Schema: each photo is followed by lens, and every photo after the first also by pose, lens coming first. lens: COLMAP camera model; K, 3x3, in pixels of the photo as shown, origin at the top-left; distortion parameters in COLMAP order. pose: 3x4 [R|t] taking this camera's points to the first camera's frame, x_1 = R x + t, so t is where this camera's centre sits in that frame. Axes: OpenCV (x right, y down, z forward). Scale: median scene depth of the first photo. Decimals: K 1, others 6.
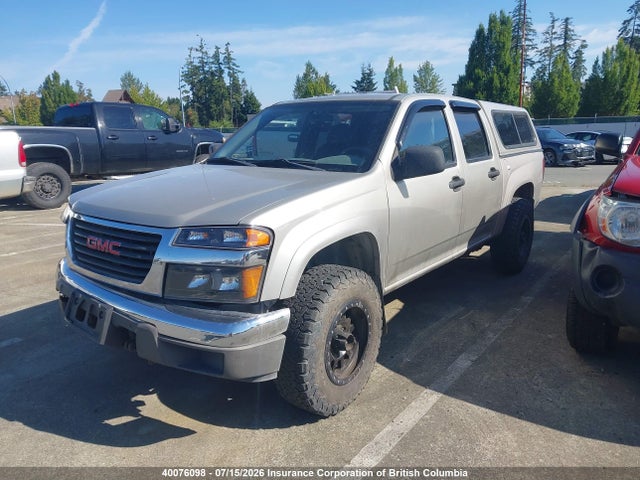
lens RADIAL K [[494.6, 0, 320.0], [0, 494.6, 240.0], [0, 0, 1]] dist [0.035901, -0.007571]
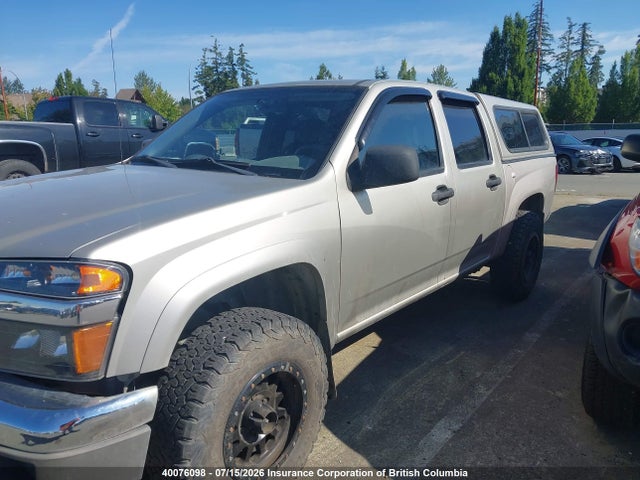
lens RADIAL K [[494.6, 0, 320.0], [0, 494.6, 240.0], [0, 0, 1]] dist [0.035901, -0.007571]
pose [[0.999553, 0.020749, -0.021521, 0.078330], [-0.020851, 0.999772, -0.004512, -0.027209], [0.021423, 0.004958, 0.999758, 0.166221]]
